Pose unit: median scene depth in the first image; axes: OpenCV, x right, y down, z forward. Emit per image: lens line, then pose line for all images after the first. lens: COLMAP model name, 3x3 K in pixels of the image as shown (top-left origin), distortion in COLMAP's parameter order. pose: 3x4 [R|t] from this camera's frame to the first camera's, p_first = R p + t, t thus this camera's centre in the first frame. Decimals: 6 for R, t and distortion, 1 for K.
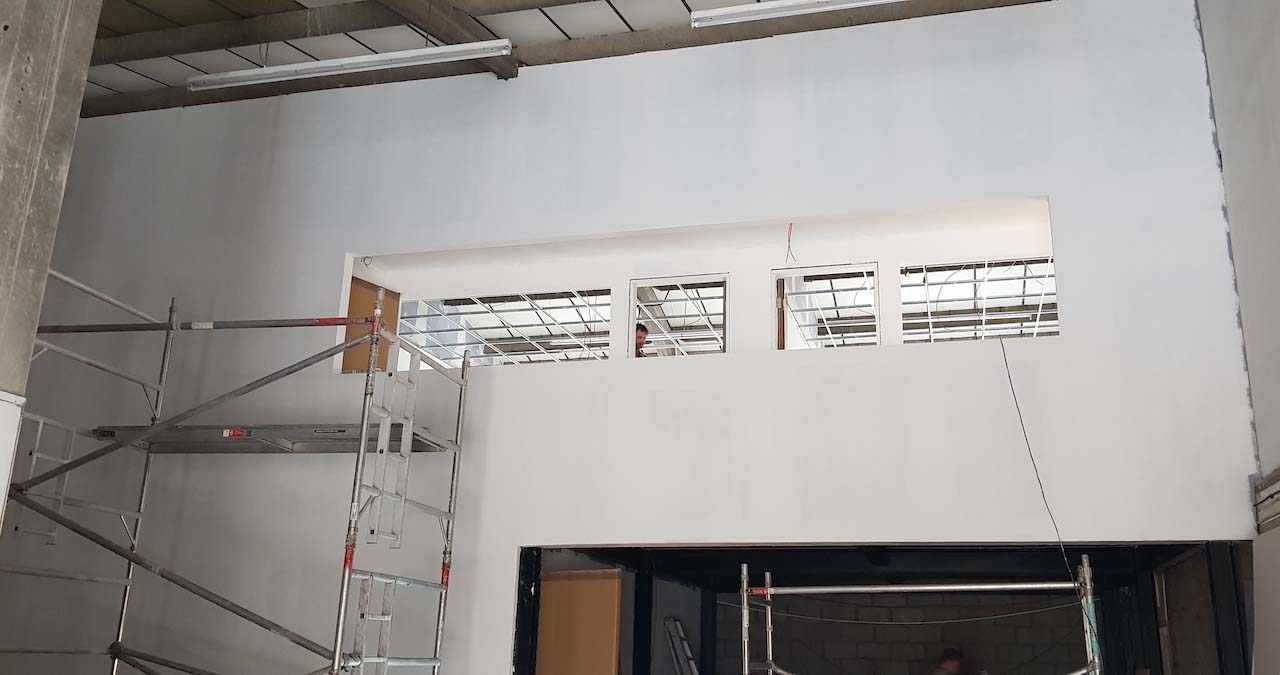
lens RADIAL K [[1104.1, 0, 640.0], [0, 1104.1, 337.5], [0, 0, 1]] dist [-0.002584, -0.004848]
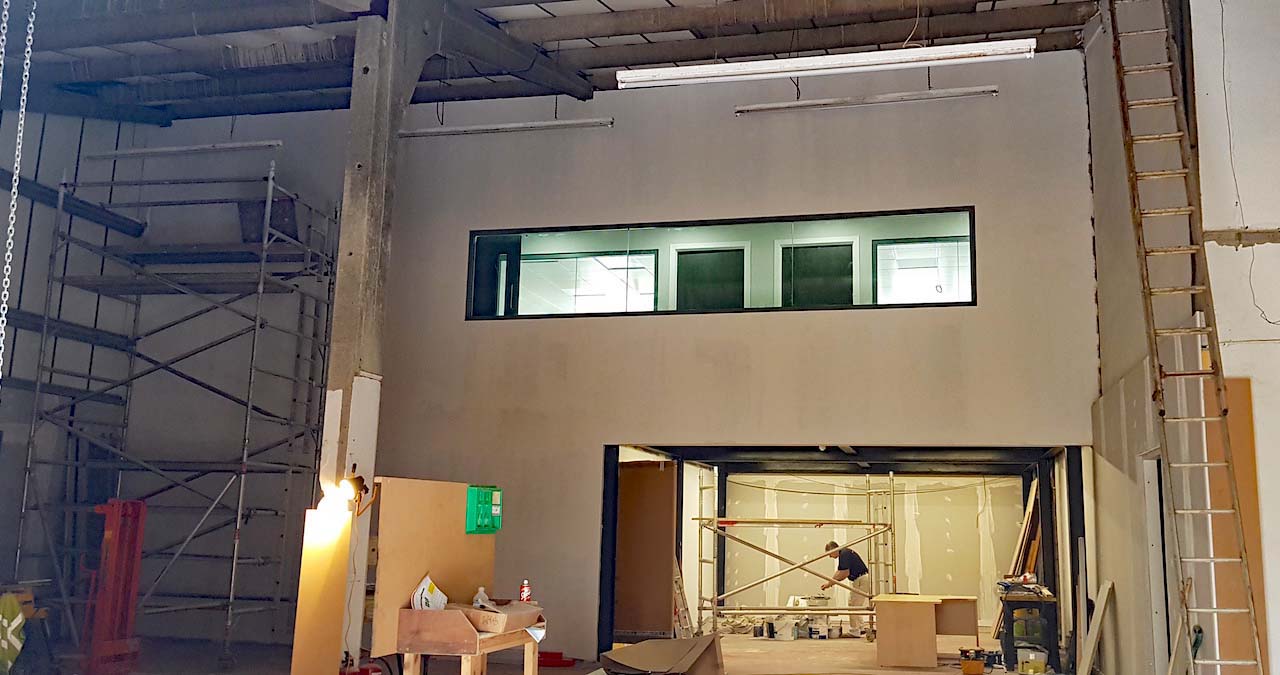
lens RADIAL K [[1148.8, 0, 641.0], [0, 1148.8, 296.4], [0, 0, 1]] dist [0.046815, -0.011549]
pose [[0.999743, 0.004187, 0.022268, -0.105331], [-0.006056, 0.996402, 0.084533, -0.146656], [-0.021834, -0.084646, 0.996172, -0.541699]]
